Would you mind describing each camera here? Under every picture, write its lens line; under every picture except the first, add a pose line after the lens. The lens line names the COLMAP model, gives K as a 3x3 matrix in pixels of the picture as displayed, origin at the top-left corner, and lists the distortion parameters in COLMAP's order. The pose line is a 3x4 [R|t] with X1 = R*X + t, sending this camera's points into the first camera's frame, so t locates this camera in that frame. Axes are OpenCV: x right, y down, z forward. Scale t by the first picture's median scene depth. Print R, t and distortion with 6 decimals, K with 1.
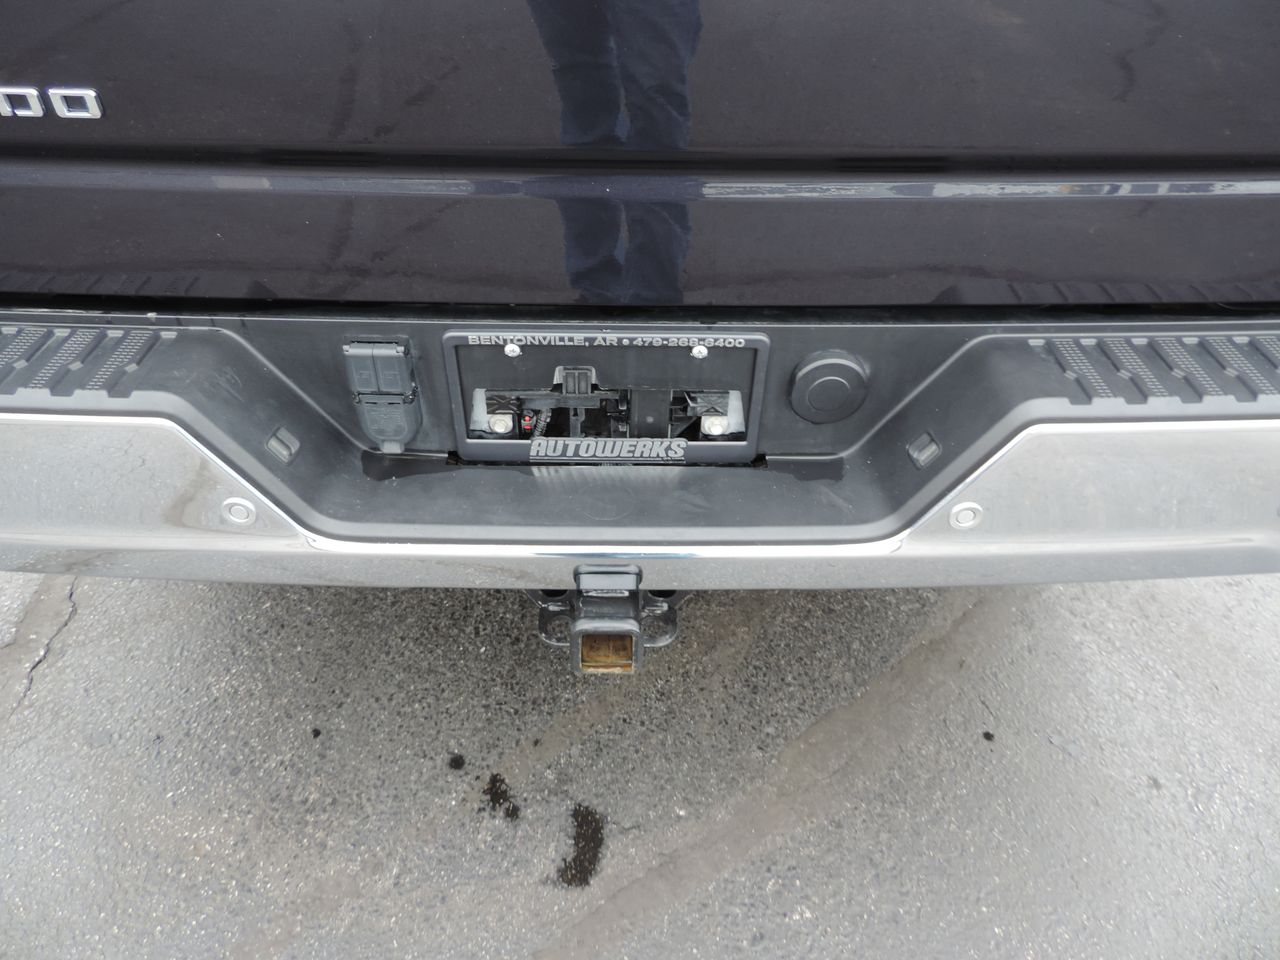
lens RADIAL K [[910.1, 0, 642.4], [0, 910.1, 484.6], [0, 0, 1]] dist [-0.005872, 0.000686]
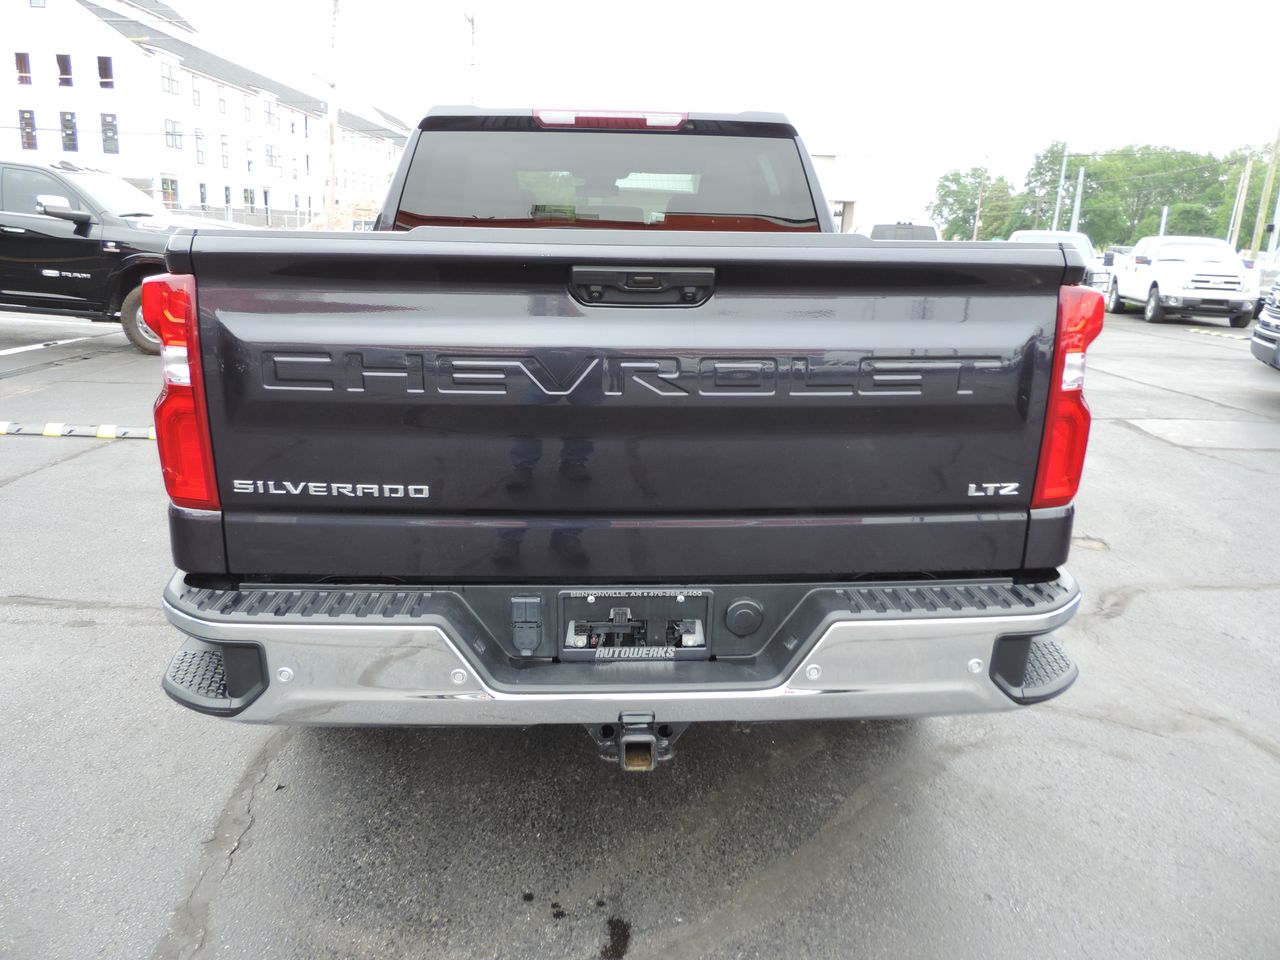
lens RADIAL K [[910.1, 0, 642.4], [0, 910.1, 484.6], [0, 0, 1]] dist [-0.005872, 0.000686]
pose [[0.998888, -0.014428, 0.044885, -0.079516], [0.031159, 0.916504, -0.398809, 0.308841], [-0.035384, 0.399764, 0.915935, -0.706496]]
